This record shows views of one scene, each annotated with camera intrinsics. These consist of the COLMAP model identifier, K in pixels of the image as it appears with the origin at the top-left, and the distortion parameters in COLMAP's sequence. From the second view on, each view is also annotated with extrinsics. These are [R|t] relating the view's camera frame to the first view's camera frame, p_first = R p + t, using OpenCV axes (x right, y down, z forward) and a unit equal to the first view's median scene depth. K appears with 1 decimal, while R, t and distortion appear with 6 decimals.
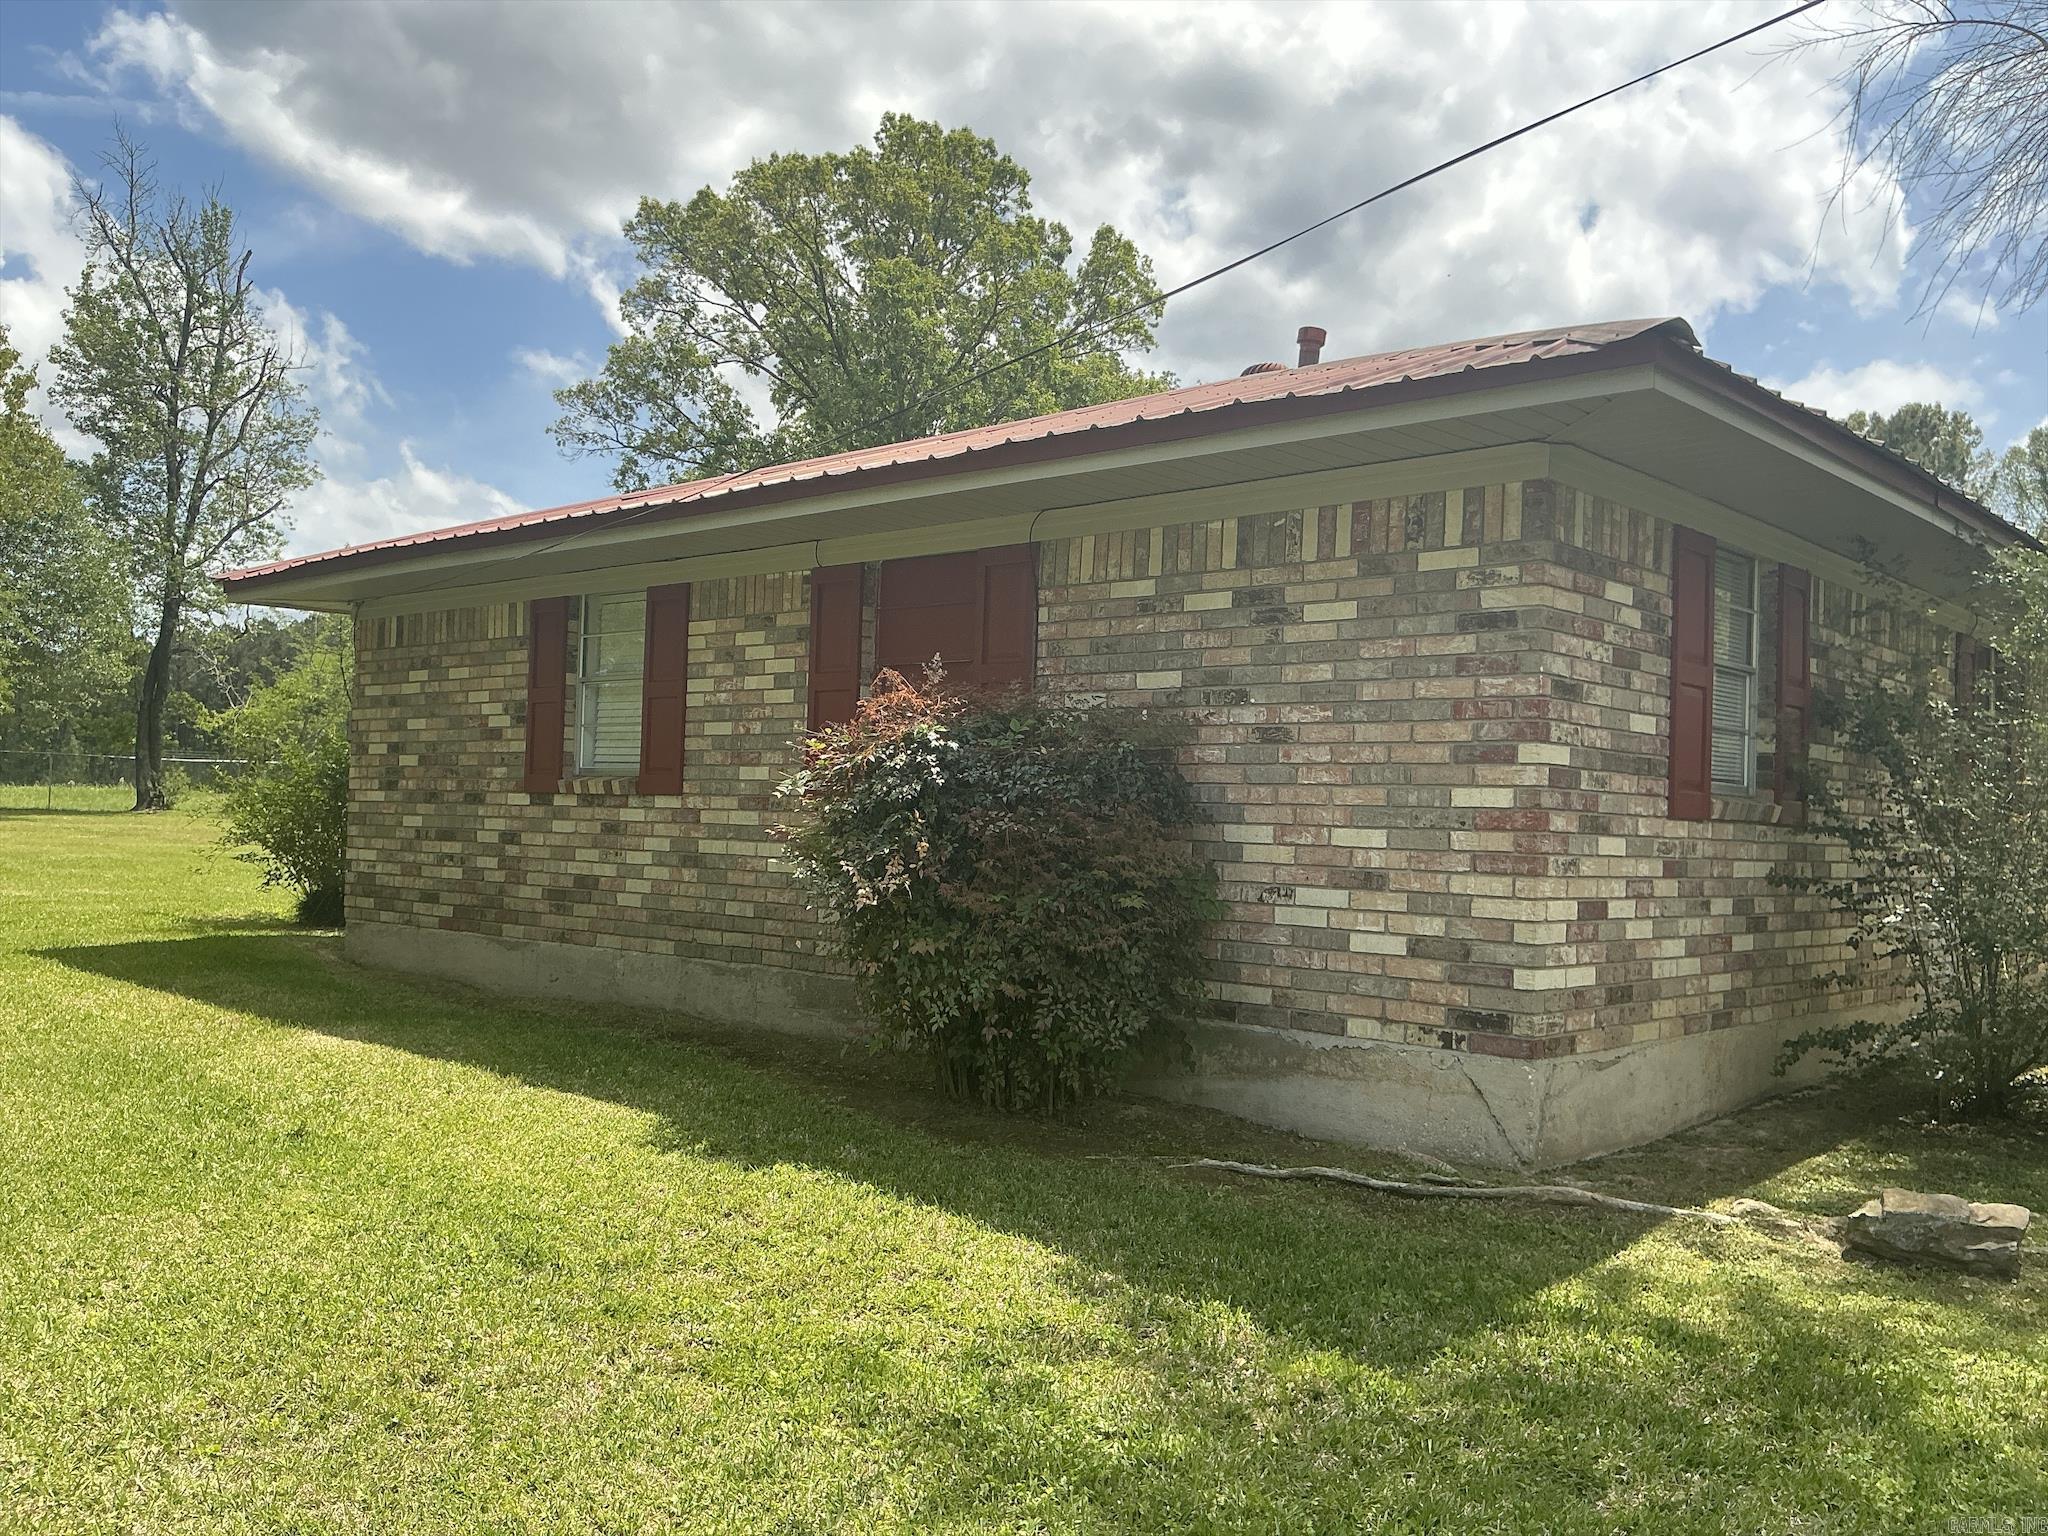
lens RADIAL K [[1708.9, 0, 1024.0], [0, 1708.9, 768.0], [0, 0, 1]] dist [0.145855, -0.296009]
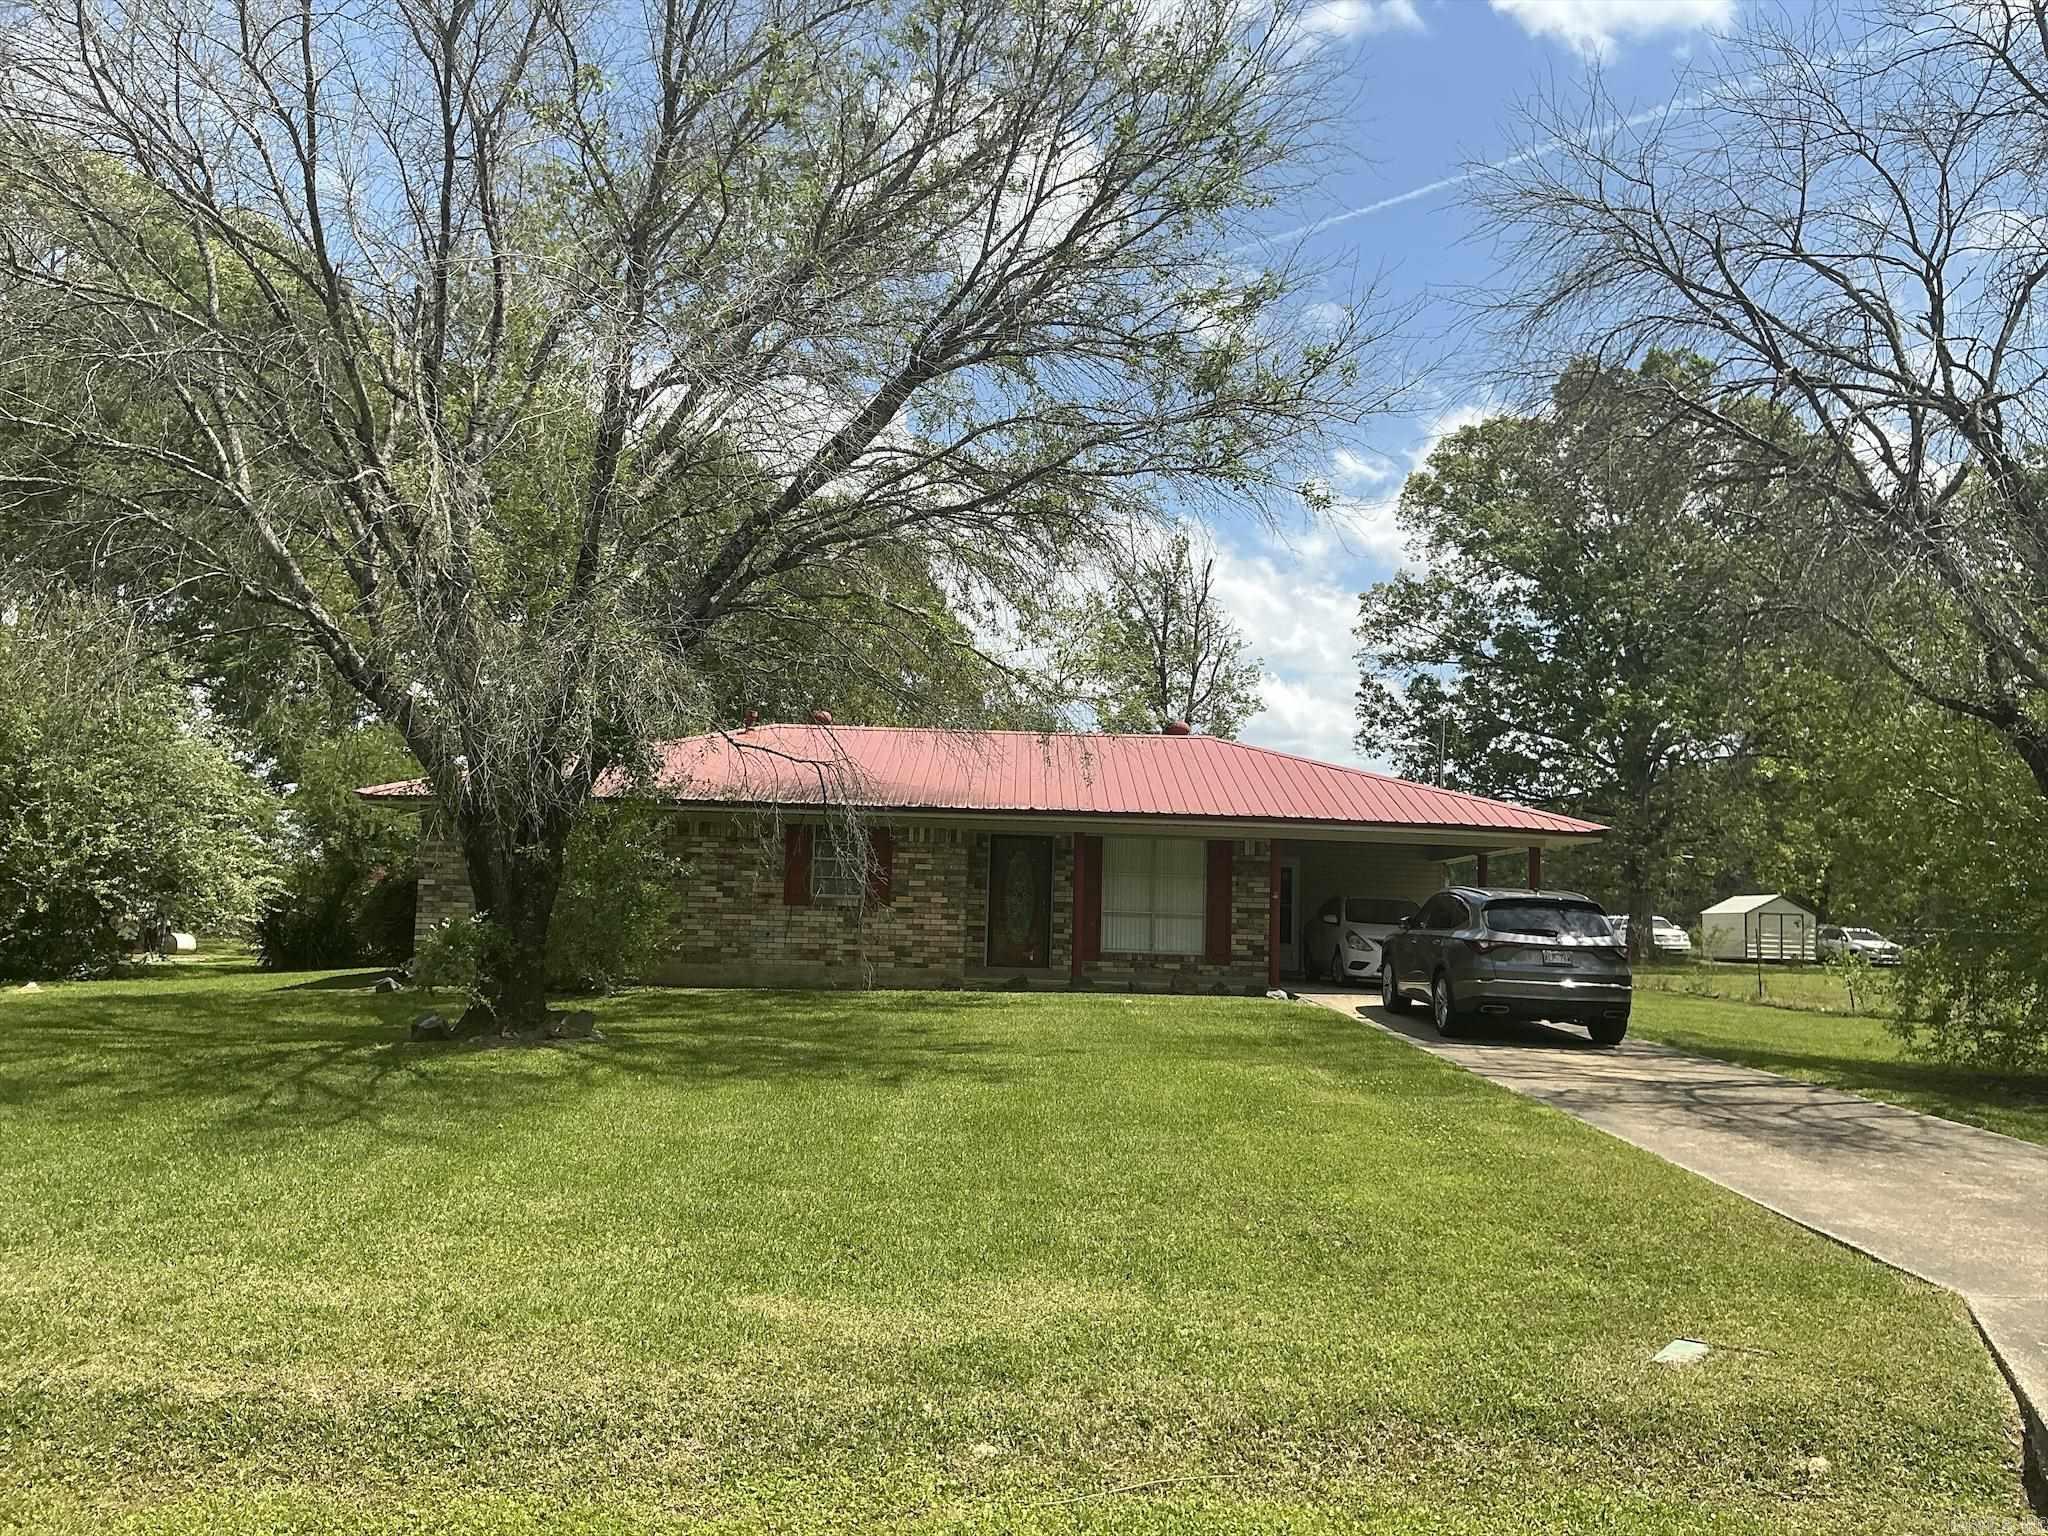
lens RADIAL K [[1708.9, 0, 1024.0], [0, 1708.9, 768.0], [0, 0, 1]] dist [0.145855, -0.296009]
pose [[0.676920, -0.085168, -0.731112, 2.212773], [0.018911, 0.994968, -0.098396, 0.079959], [0.735813, 0.052780, 0.675124, -0.369142]]
